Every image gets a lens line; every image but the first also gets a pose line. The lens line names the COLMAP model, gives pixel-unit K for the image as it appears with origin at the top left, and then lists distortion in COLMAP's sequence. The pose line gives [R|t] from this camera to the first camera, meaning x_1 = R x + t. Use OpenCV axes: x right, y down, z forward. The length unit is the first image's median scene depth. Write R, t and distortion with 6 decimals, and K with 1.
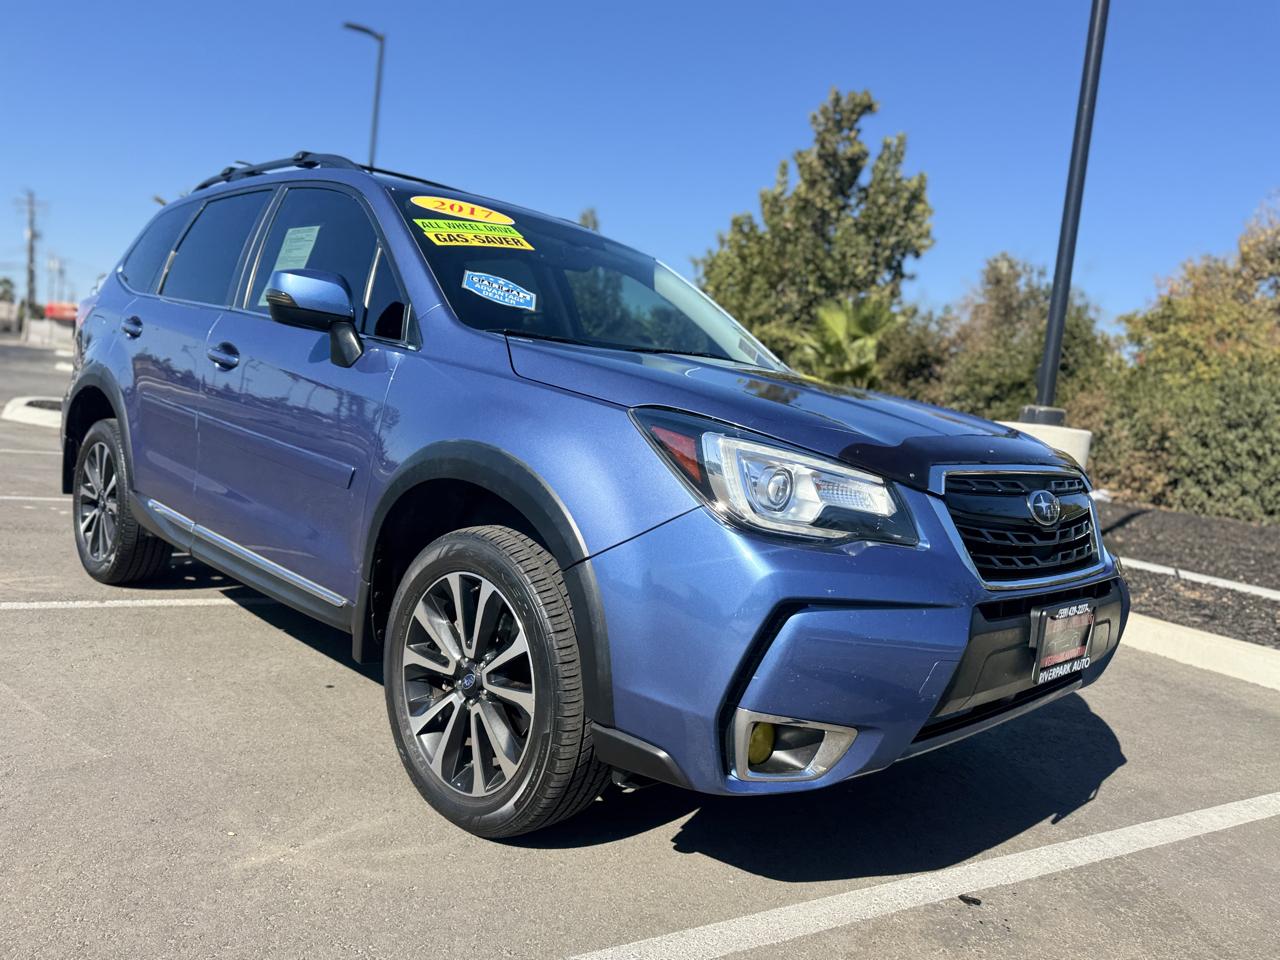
lens RADIAL K [[925.9, 0, 635.9], [0, 925.9, 489.5], [0, 0, 1]] dist [0.060443, -0.078693]
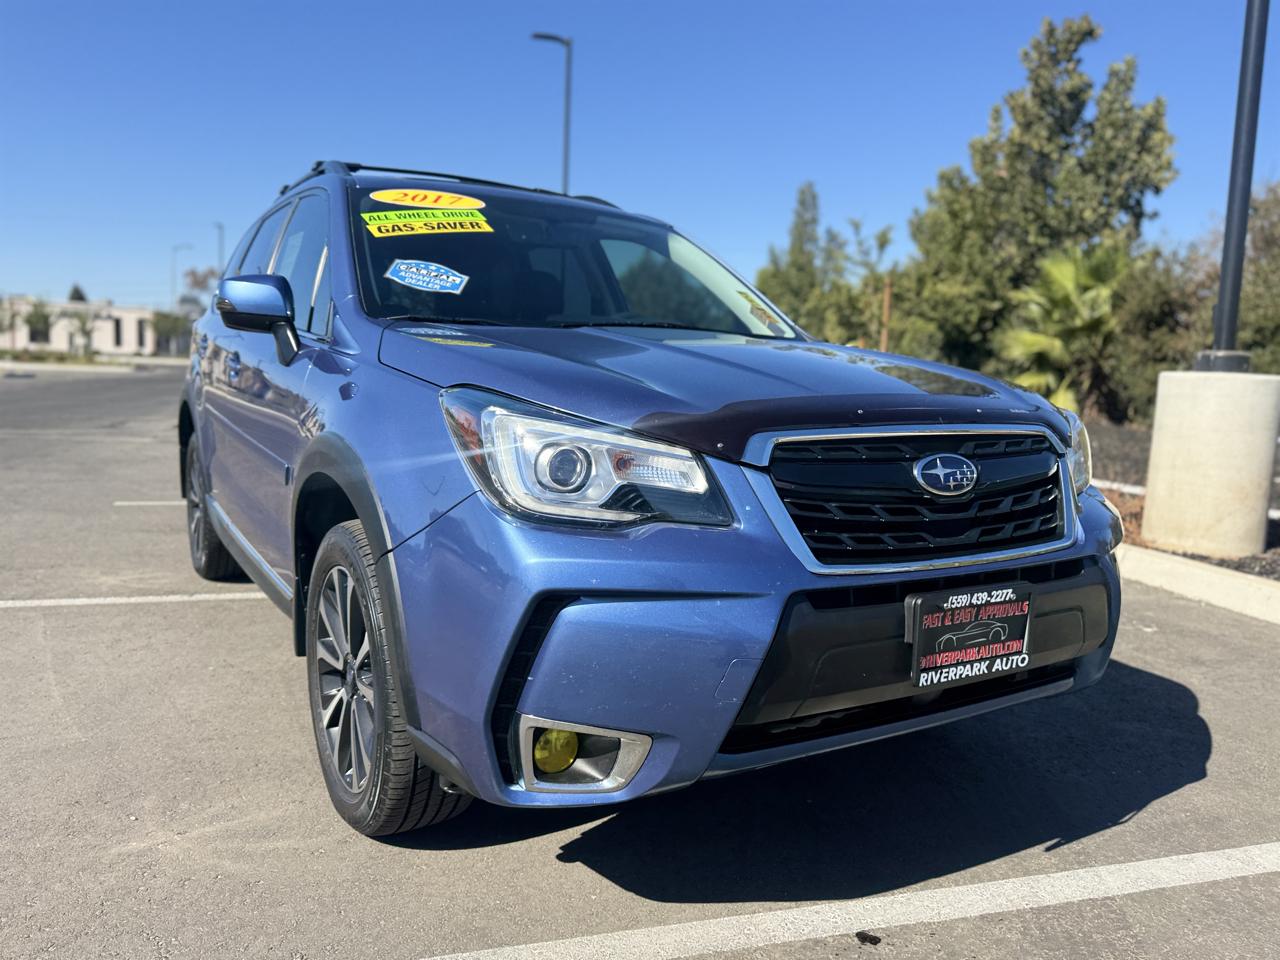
lens RADIAL K [[925.9, 0, 634.2], [0, 925.9, 480.1], [0, 0, 1]] dist [0.060443, -0.078693]
pose [[0.967613, -0.042011, -0.248918, 0.264762], [0.043864, 0.999036, 0.001901, 0.007451], [0.248598, -0.012758, 0.968523, 0.088086]]
